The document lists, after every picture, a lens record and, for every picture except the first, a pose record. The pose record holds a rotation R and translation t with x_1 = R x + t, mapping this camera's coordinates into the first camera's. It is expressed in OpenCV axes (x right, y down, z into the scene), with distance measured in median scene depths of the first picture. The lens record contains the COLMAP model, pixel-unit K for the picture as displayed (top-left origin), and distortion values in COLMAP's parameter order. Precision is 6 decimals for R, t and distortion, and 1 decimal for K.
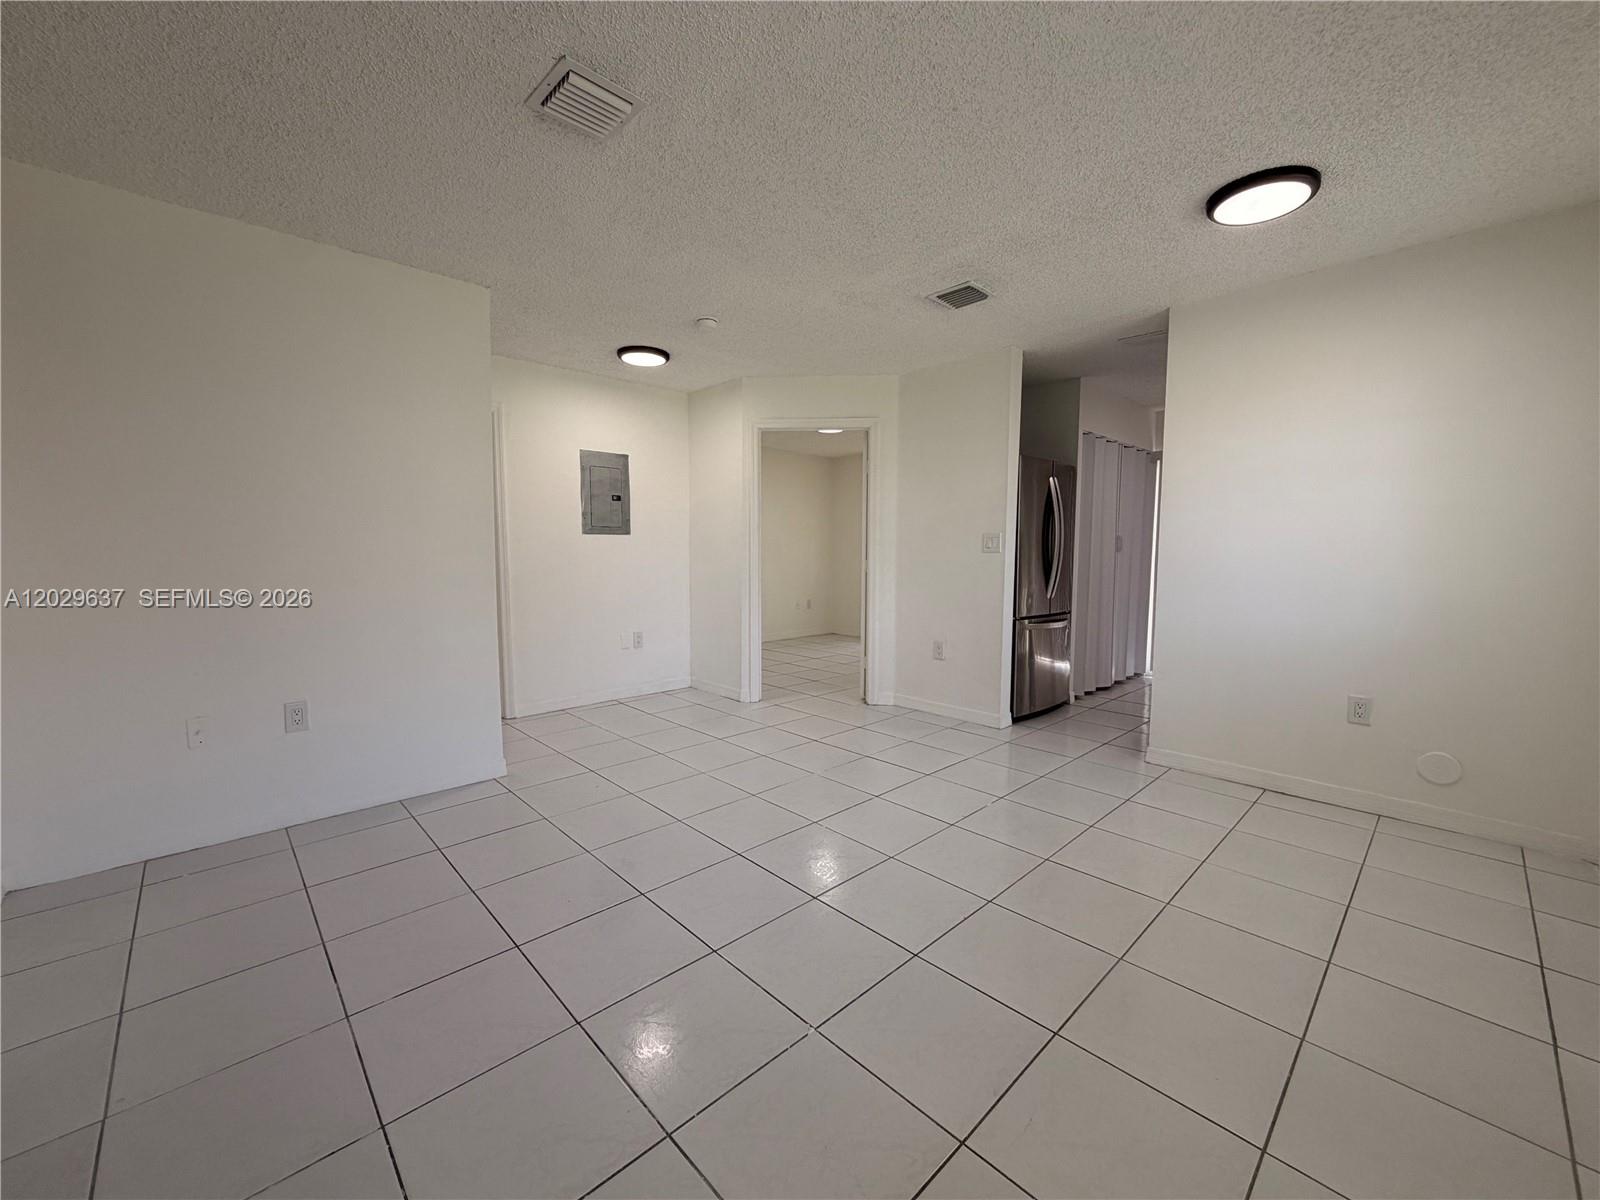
lens RADIAL K [[638.1, 0, 789.8], [0, 638.1, 590.1], [0, 0, 1]] dist [-0.000633, 0.000075]
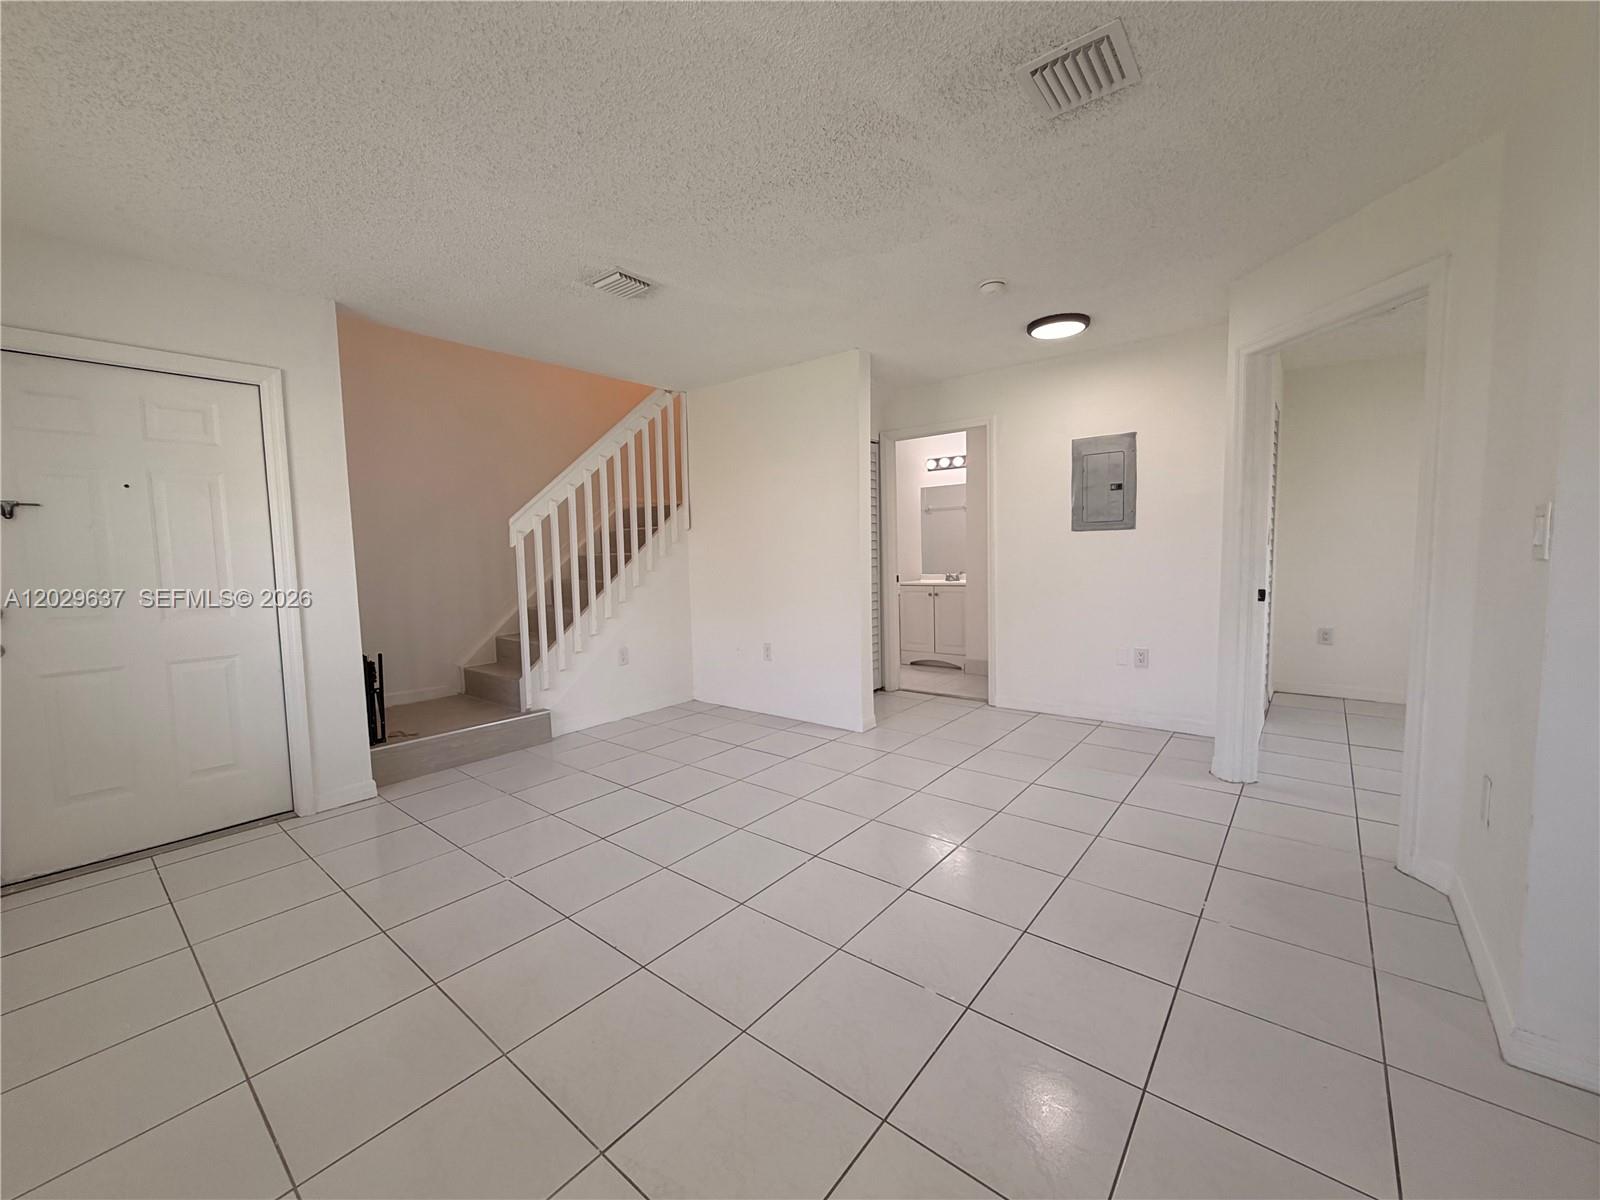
lens RADIAL K [[638.1, 0, 799.0], [0, 638.1, 596.2], [0, 0, 1]] dist [-0.000633, 0.000075]
pose [[0.130649, 0.069895, -0.988962, 0.529180], [-0.042536, 0.996988, 0.064843, -0.037506], [0.990516, 0.033595, 0.133228, 0.486215]]
